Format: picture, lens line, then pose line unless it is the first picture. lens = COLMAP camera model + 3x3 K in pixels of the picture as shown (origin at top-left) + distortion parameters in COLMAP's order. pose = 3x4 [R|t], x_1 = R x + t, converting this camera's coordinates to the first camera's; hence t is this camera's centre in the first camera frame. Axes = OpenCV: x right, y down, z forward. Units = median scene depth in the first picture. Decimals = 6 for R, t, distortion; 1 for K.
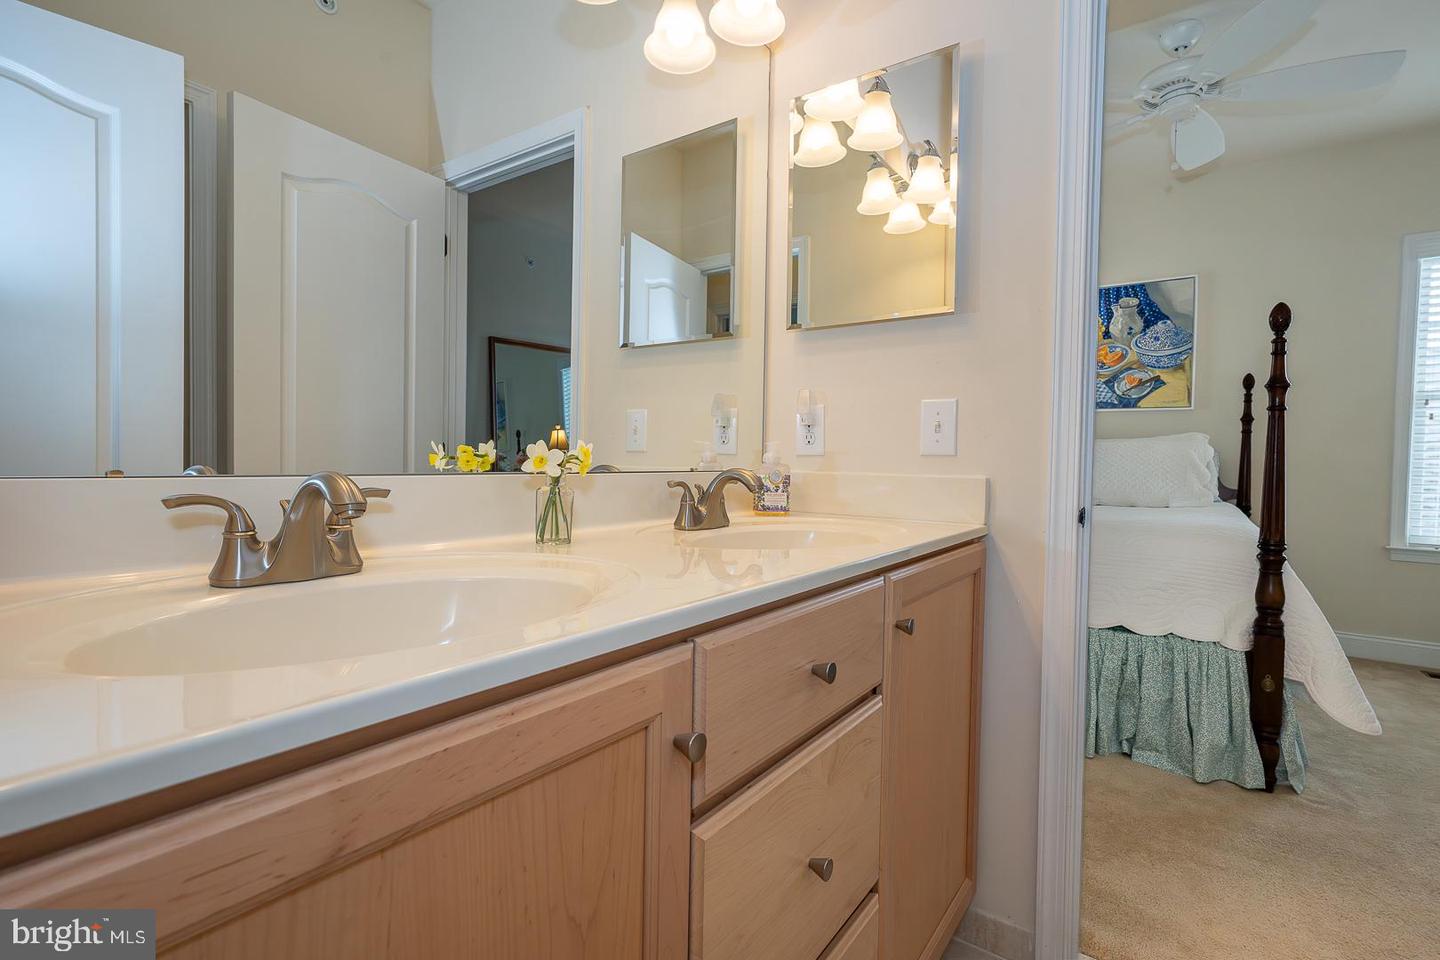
lens RADIAL K [[700.5, 0, 712.2], [0, 700.5, 475.8], [0, 0, 1]] dist [0.003311, 0.000126]
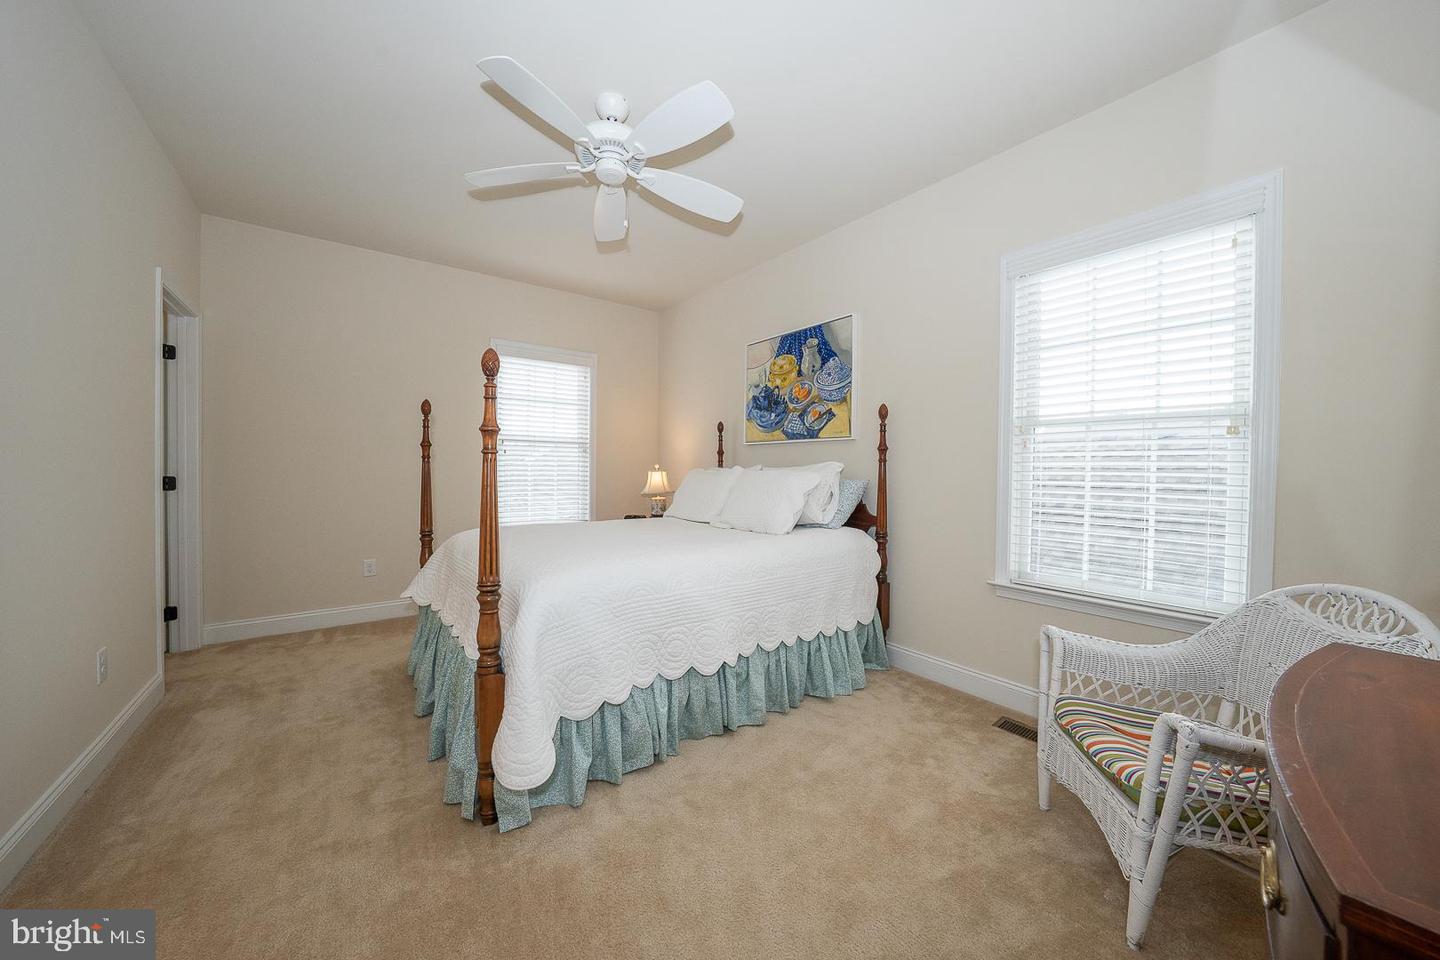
lens RADIAL K [[495.2, 0, 717.8], [0, 495.2, 478.4], [0, 0, 1]] dist [0.001279, -0.000003]
pose [[0.956745, 0.001110, -0.290926, 0.685517], [-0.003853, 0.999953, -0.008857, -0.026914], [0.290903, 0.009595, 0.956704, 0.216752]]
